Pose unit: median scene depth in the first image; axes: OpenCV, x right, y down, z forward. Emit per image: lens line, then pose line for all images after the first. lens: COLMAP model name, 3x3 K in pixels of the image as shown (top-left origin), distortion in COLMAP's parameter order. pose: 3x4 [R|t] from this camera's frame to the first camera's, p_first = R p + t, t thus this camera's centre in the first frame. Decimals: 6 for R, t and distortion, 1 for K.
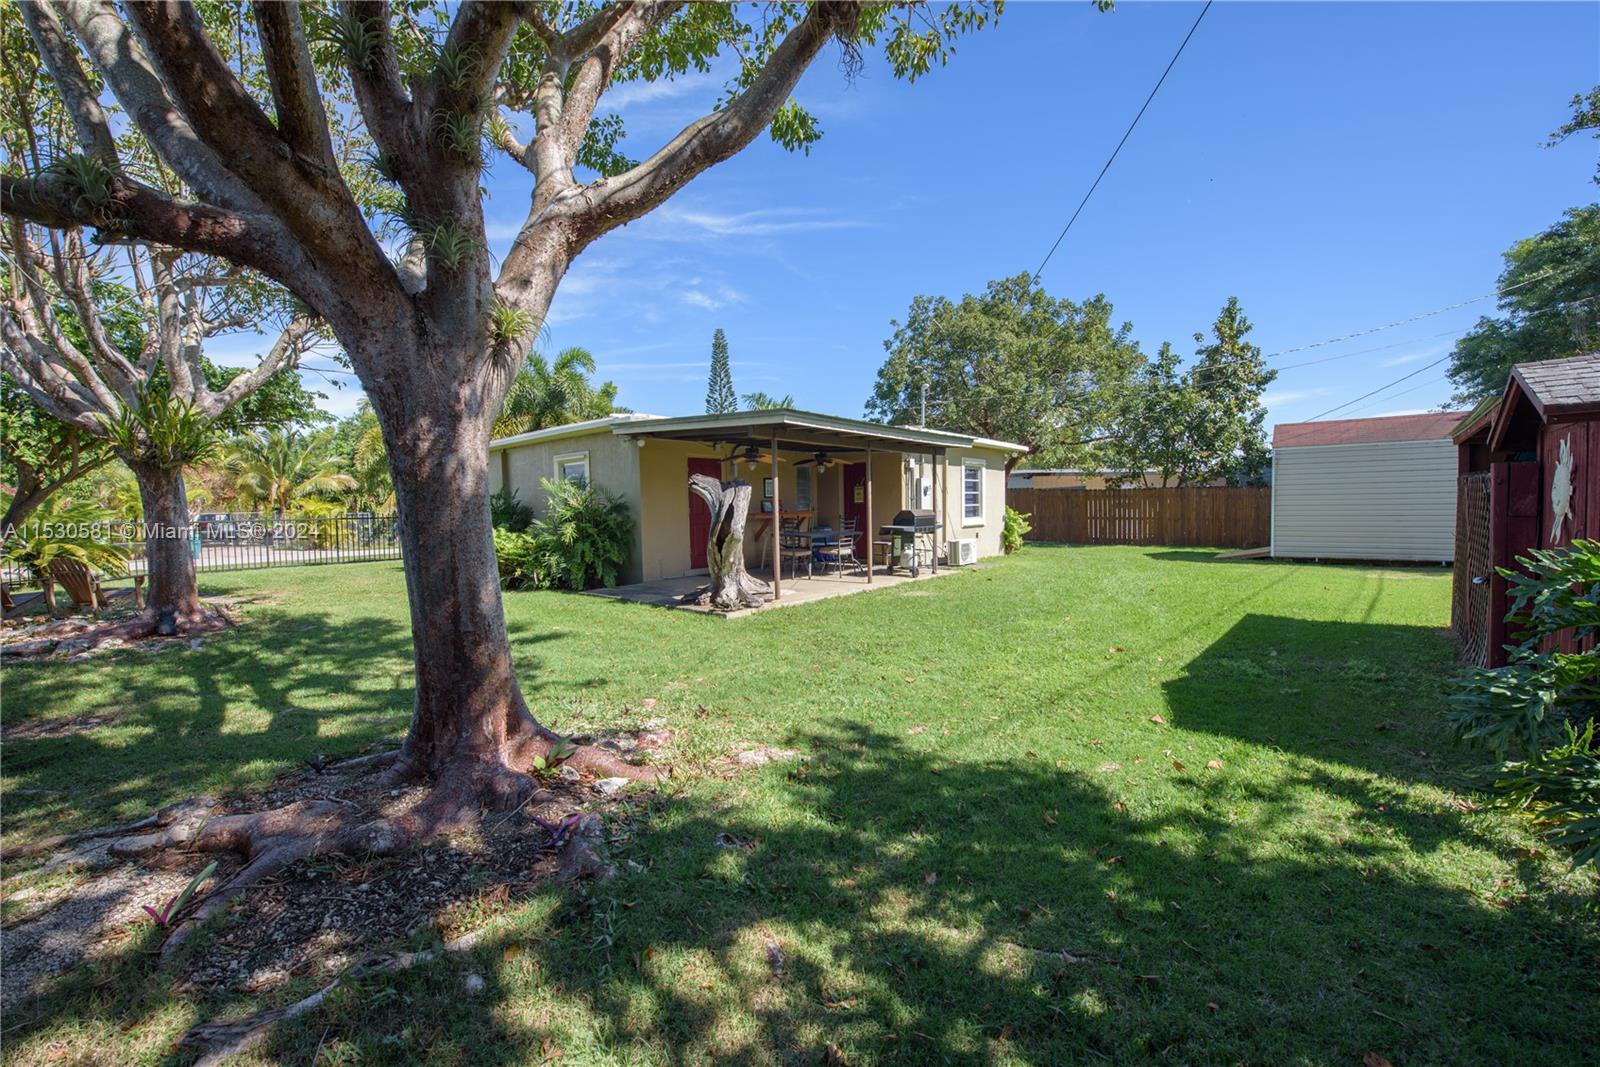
lens RADIAL K [[639.8, 0, 801.9], [0, 639.8, 533.7], [0, 0, 1]] dist [-0.011041, -0.003306]
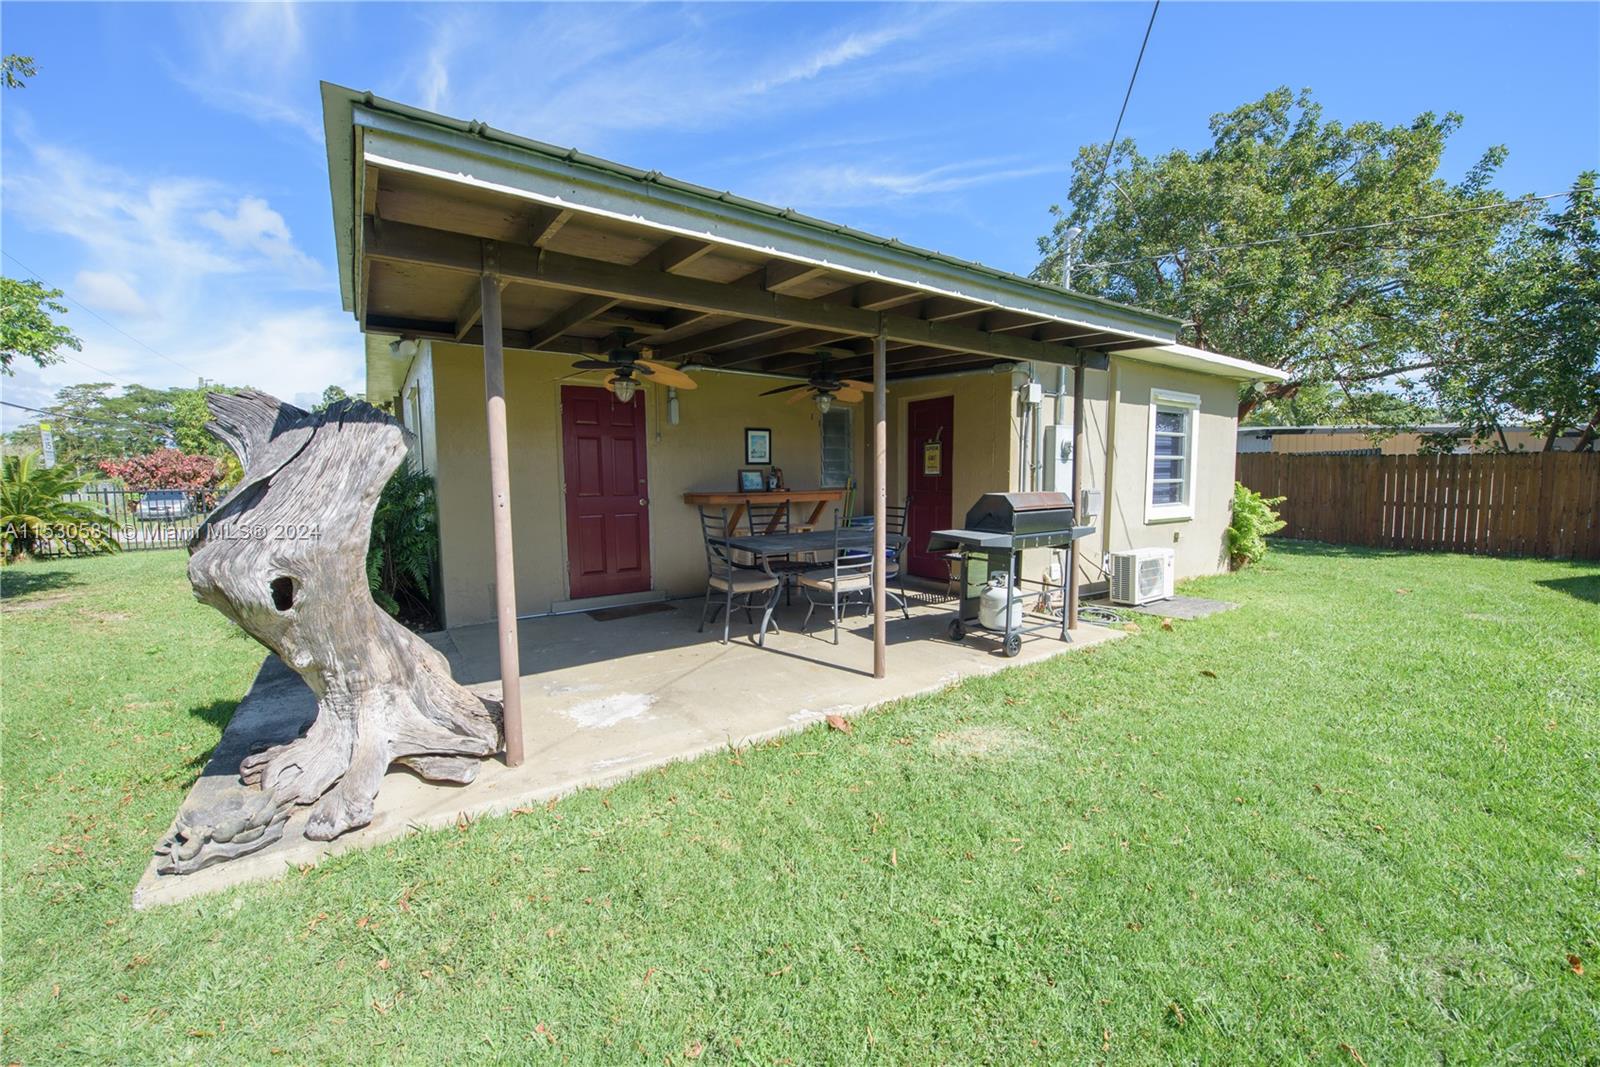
lens RADIAL K [[639.8, 0, 802.6], [0, 639.8, 528.8], [0, 0, 1]] dist [-0.011041, -0.003306]
pose [[0.967026, 0.033620, -0.252449, 0.107627], [-0.022201, 0.998603, 0.047946, -0.023351], [0.253708, -0.040760, 0.966422, 0.410379]]
